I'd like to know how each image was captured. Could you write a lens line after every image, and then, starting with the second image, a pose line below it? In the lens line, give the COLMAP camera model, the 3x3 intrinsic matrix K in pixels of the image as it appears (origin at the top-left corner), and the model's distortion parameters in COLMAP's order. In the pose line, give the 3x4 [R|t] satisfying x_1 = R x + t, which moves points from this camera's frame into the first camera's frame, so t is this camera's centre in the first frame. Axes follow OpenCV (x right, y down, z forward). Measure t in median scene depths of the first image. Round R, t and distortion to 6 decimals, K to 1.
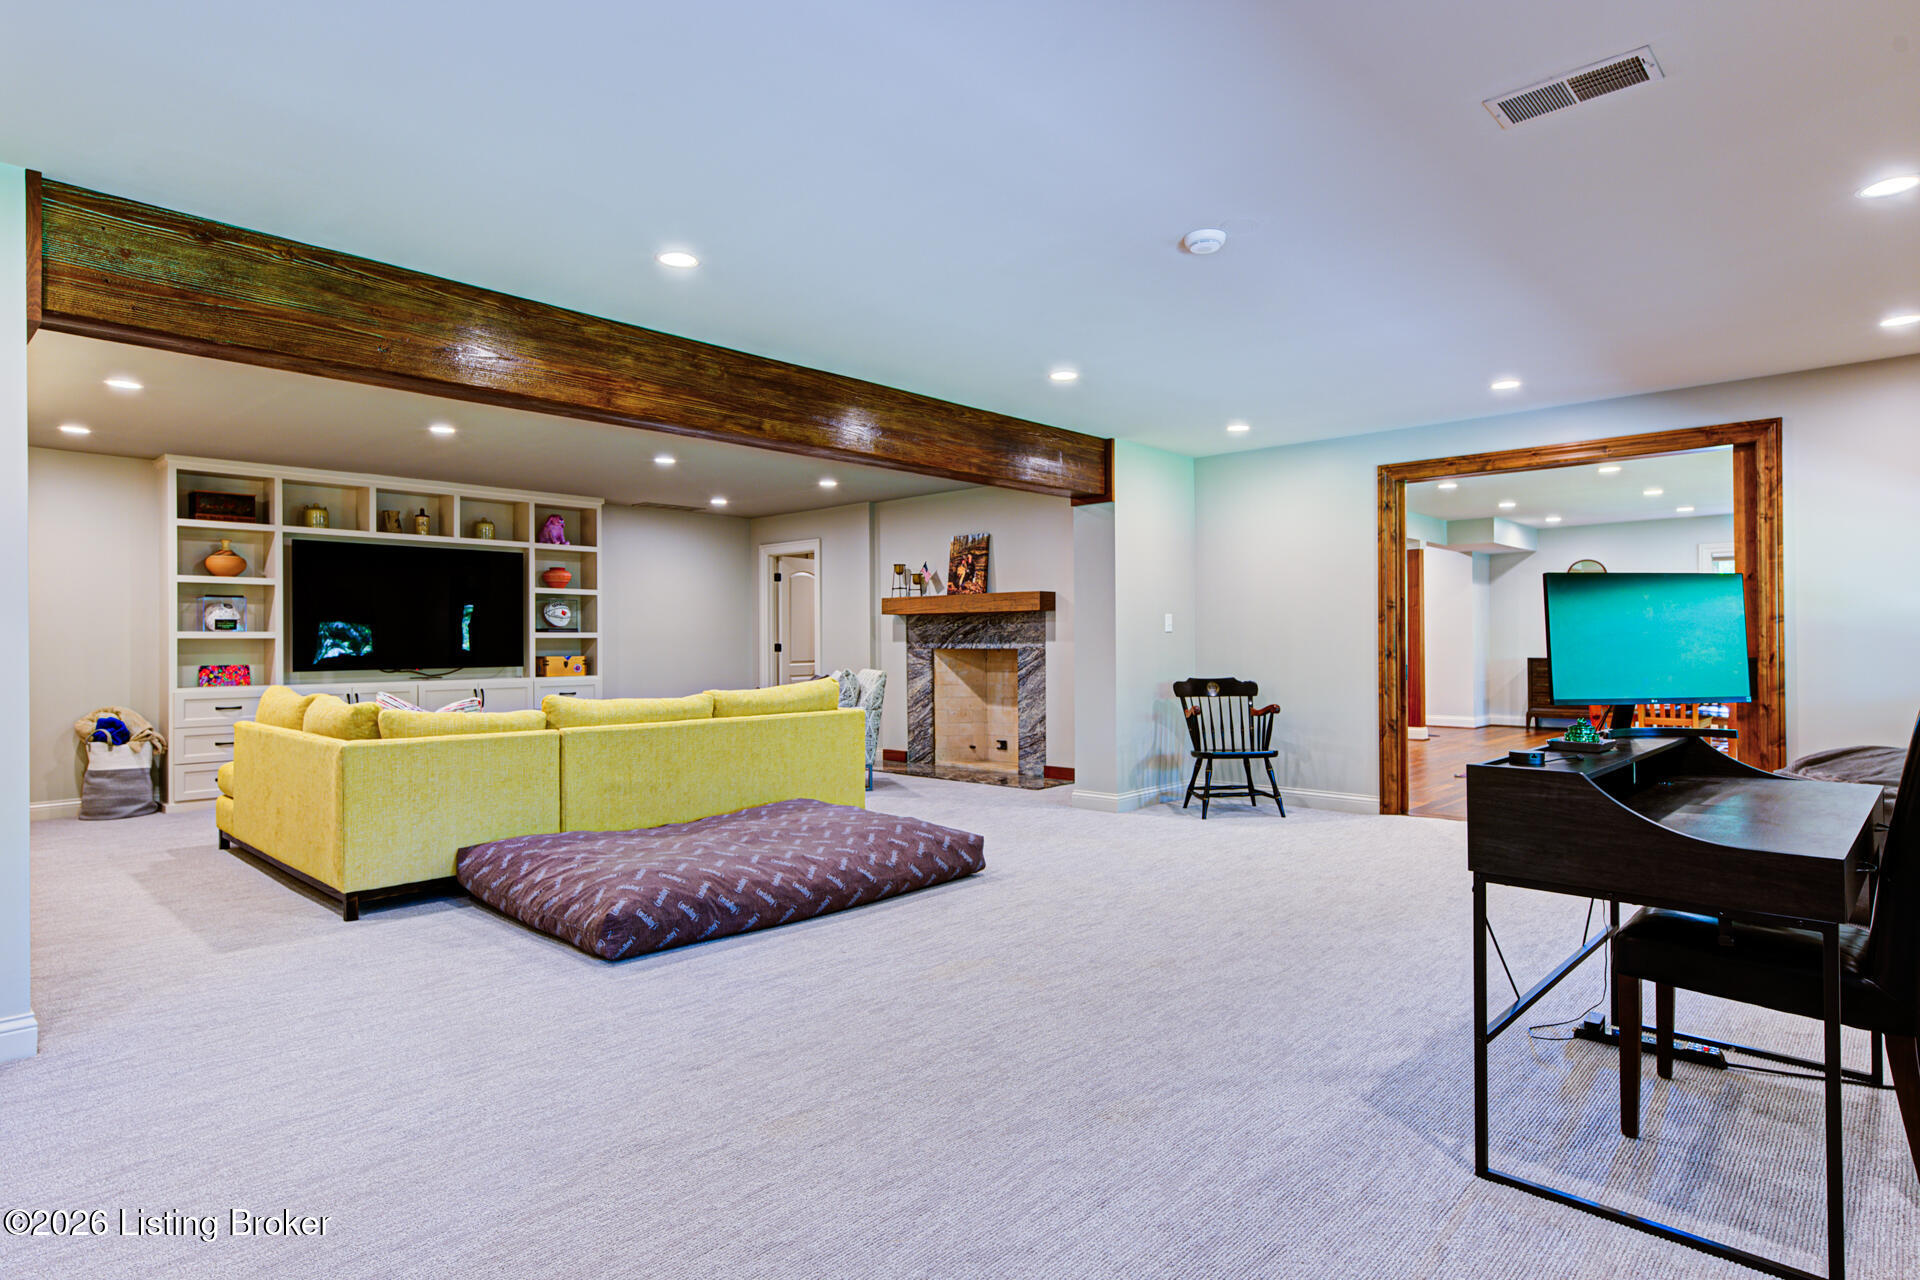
lens RADIAL K [[1035.8, 0, 958.5], [0, 1035.8, 637.6], [0, 0, 1]] dist [0.011646, 0.001449]
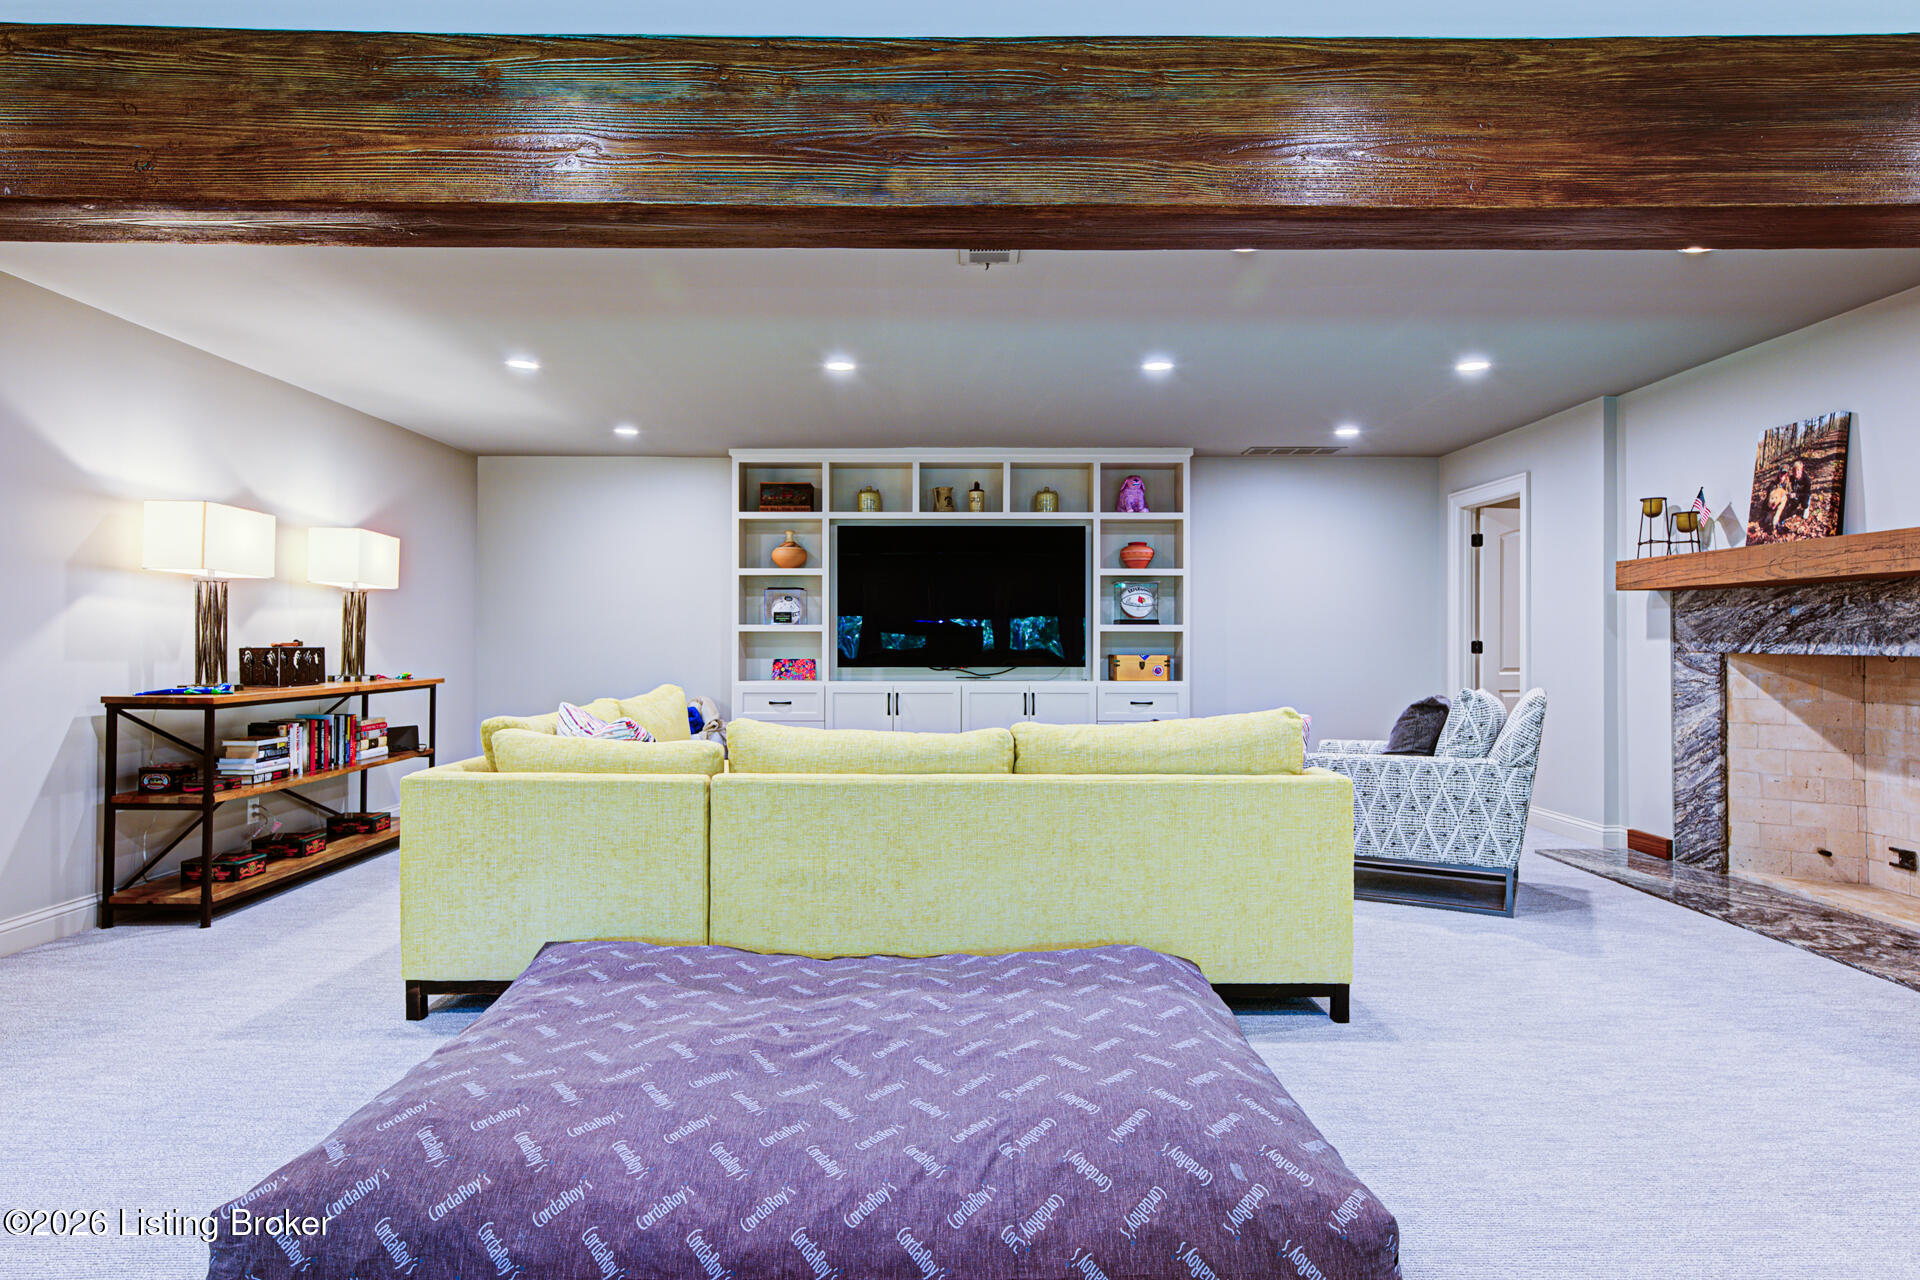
lens RADIAL K [[1035.8, 0, 957.5], [0, 1035.8, 638.0], [0, 0, 1]] dist [0.011646, 0.001449]
pose [[0.685734, 0.005487, -0.727831, 0.097932], [-0.001546, 0.999980, 0.006083, 0.000567], [0.727850, -0.003046, 0.685729, 0.376233]]
